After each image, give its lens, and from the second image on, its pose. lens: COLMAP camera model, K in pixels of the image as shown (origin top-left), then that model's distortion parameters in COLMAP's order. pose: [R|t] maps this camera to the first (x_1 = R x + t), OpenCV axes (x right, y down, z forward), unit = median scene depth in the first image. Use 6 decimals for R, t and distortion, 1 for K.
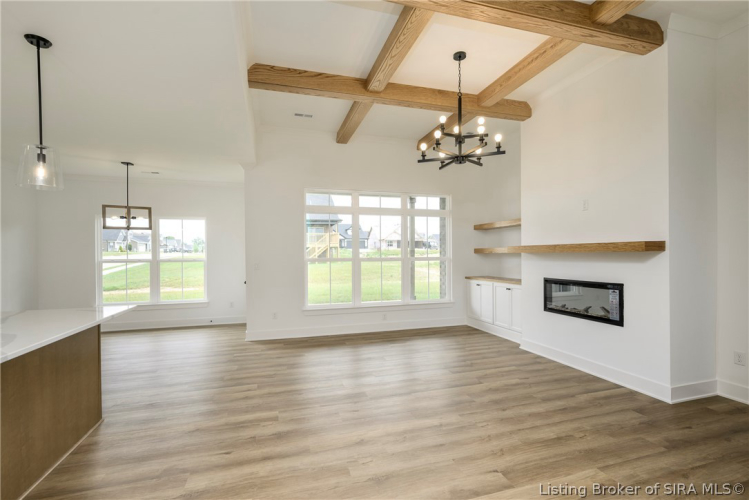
lens RADIAL K [[343.3, 0, 378.2], [0, 343.3, 256.1], [0, 0, 1]] dist [0.000026, 0.000122]
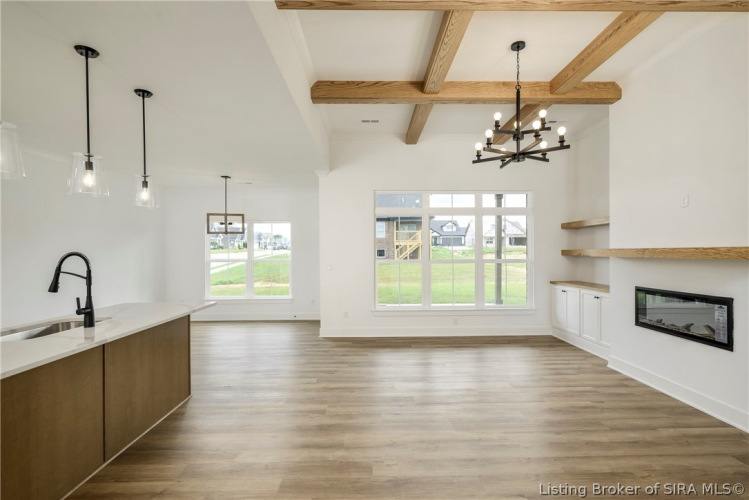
lens RADIAL K [[355.8, 0, 379.3], [0, 355.8, 253.0], [0, 0, 1]] dist [-0.000677, 0.000246]
pose [[0.963558, 0.003415, -0.267477, 0.125161], [-0.003850, 0.999992, -0.001105, -0.019251], [0.267471, 0.002094, 0.963563, -0.023448]]
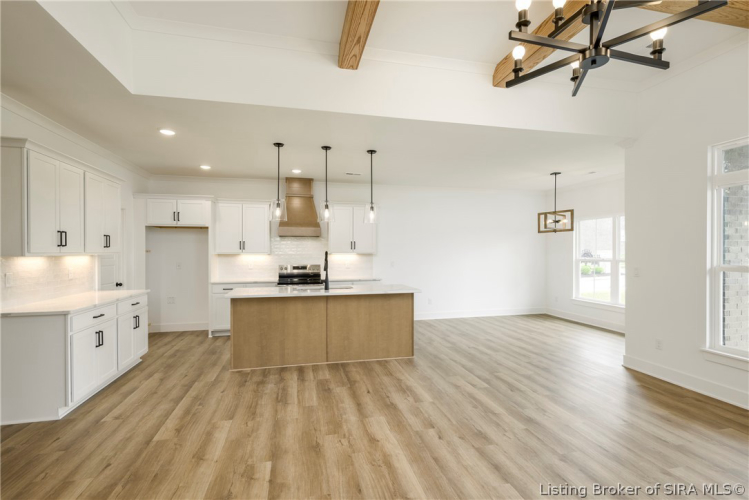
lens RADIAL K [[355.8, 0, 379.3], [0, 355.8, 253.0], [0, 0, 1]] dist [-0.000677, 0.000246]
pose [[-0.066207, 0.009980, -0.997756, 0.664976], [-0.003320, 0.999942, 0.010222, -0.026824], [0.997800, 0.003989, -0.066170, 0.702349]]
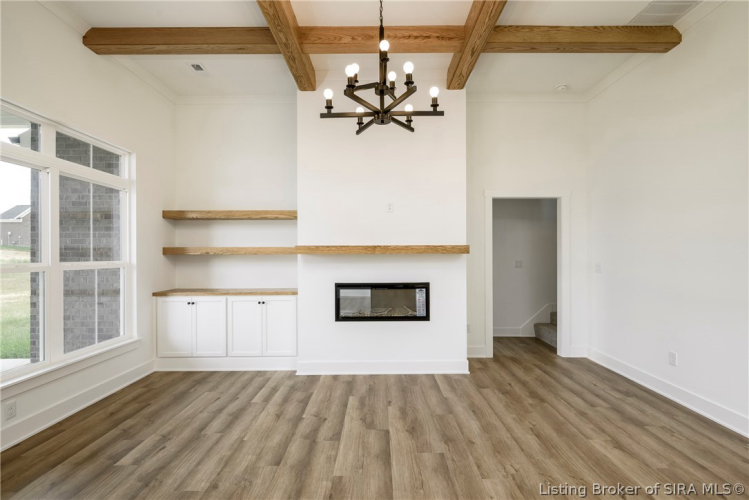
lens RADIAL K [[359.1, 0, 377.3], [0, 359.1, 254.6], [0, 0, 1]] dist [-0.001795, 0.000036]
pose [[0.295782, 0.006664, 0.955232, -0.415840], [0.006128, 0.999942, -0.008874, -0.000861], [-0.955236, 0.008479, 0.295724, 0.742514]]
